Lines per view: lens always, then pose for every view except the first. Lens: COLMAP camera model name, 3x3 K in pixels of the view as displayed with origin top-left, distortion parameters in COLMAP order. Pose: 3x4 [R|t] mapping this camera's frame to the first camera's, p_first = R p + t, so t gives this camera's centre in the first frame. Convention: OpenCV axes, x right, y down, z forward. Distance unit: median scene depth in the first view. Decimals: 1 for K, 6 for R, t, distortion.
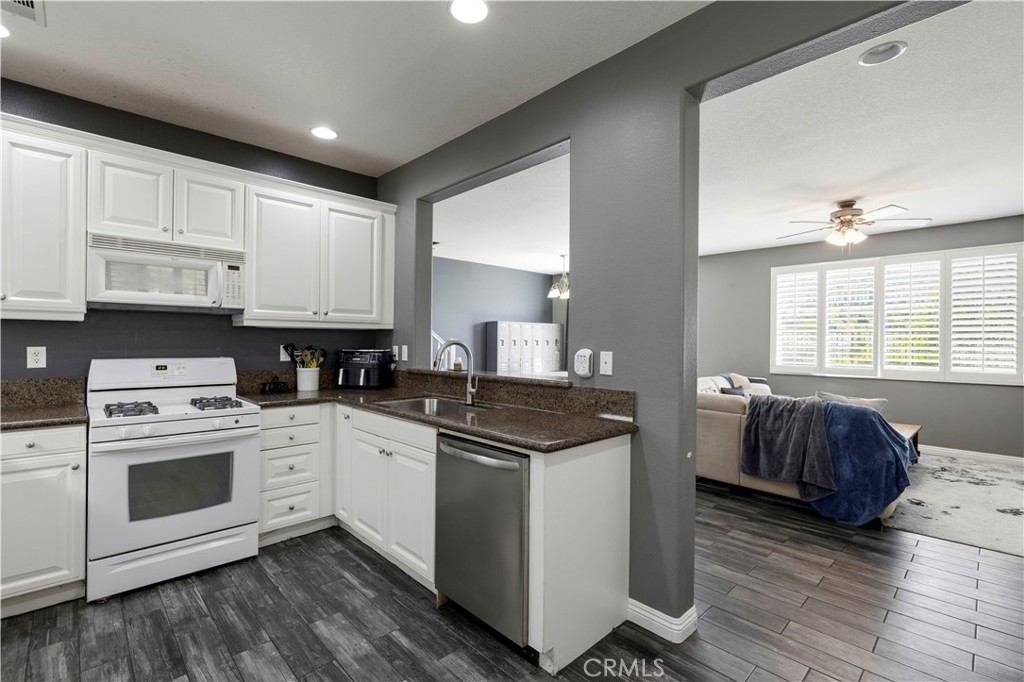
lens RADIAL K [[462.0, 0, 503.0], [0, 462.0, 338.6], [0, 0, 1]] dist [-0.008481, 0.004271]
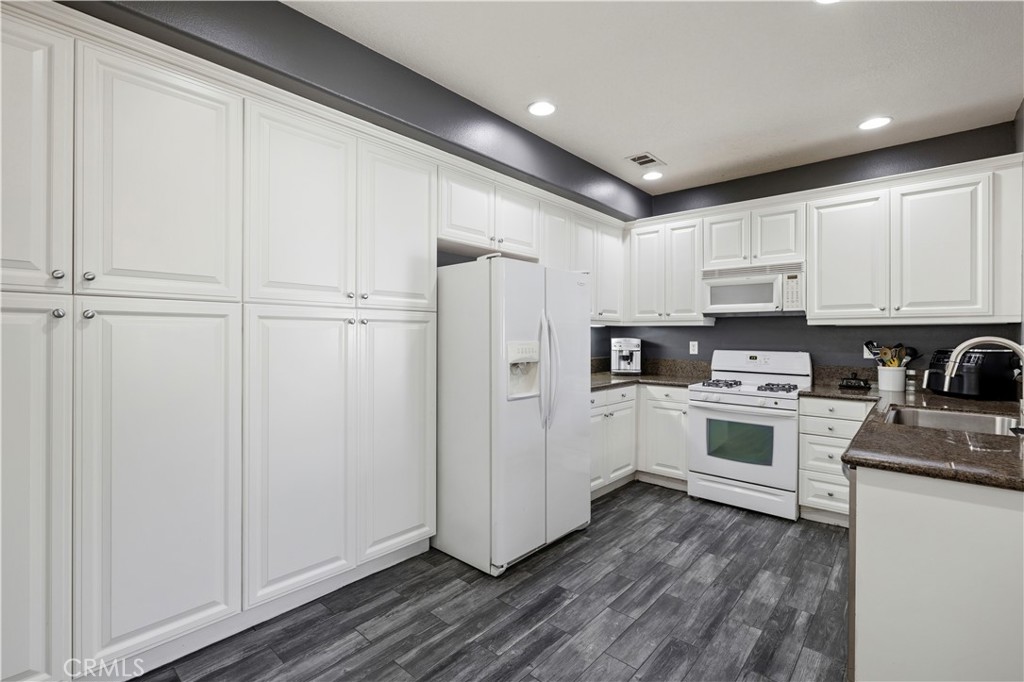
lens RADIAL K [[462.0, 0, 508.0], [0, 462.0, 335.3], [0, 0, 1]] dist [-0.008481, 0.004271]
pose [[0.079284, -0.006938, -0.996828, 0.488171], [0.001493, 0.999975, -0.006841, 0.004200], [0.996851, -0.000946, 0.079292, 0.150142]]
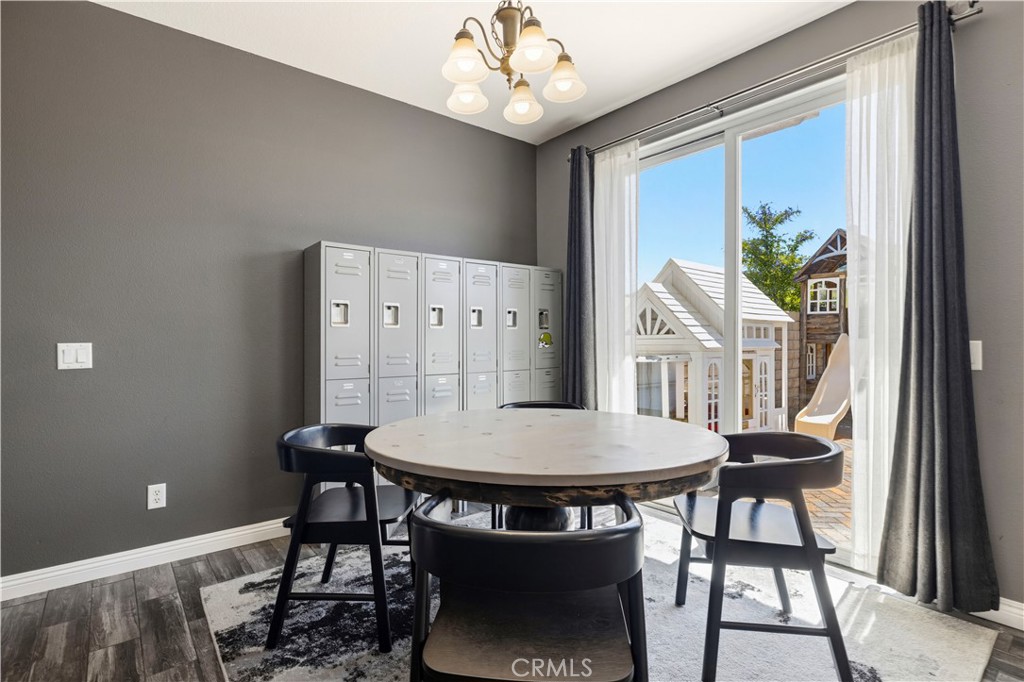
lens RADIAL K [[494.0, 0, 504.9], [0, 494.0, 345.0], [0, 0, 1]] dist [-0.007200, -0.000850]
pose [[0.996475, -0.010044, -0.083288, 0.331884], [0.011349, 0.999820, 0.015199, 0.065837], [0.083121, -0.016091, 0.996410, 1.747470]]
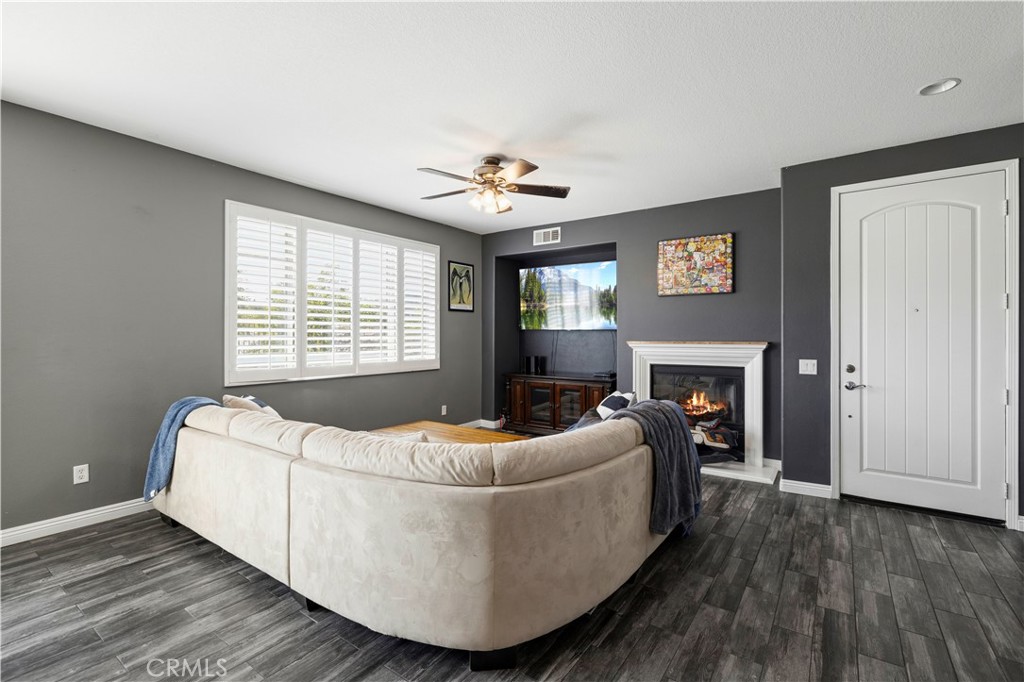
lens RADIAL K [[462.0, 0, 511.1], [0, 462.0, 333.3], [0, 0, 1]] dist [-0.008481, 0.004271]
pose [[-0.192079, -0.005444, 0.981364, -0.082107], [-0.008189, 0.999959, 0.003945, 0.010343], [-0.981345, -0.007279, -0.192116, 1.576948]]
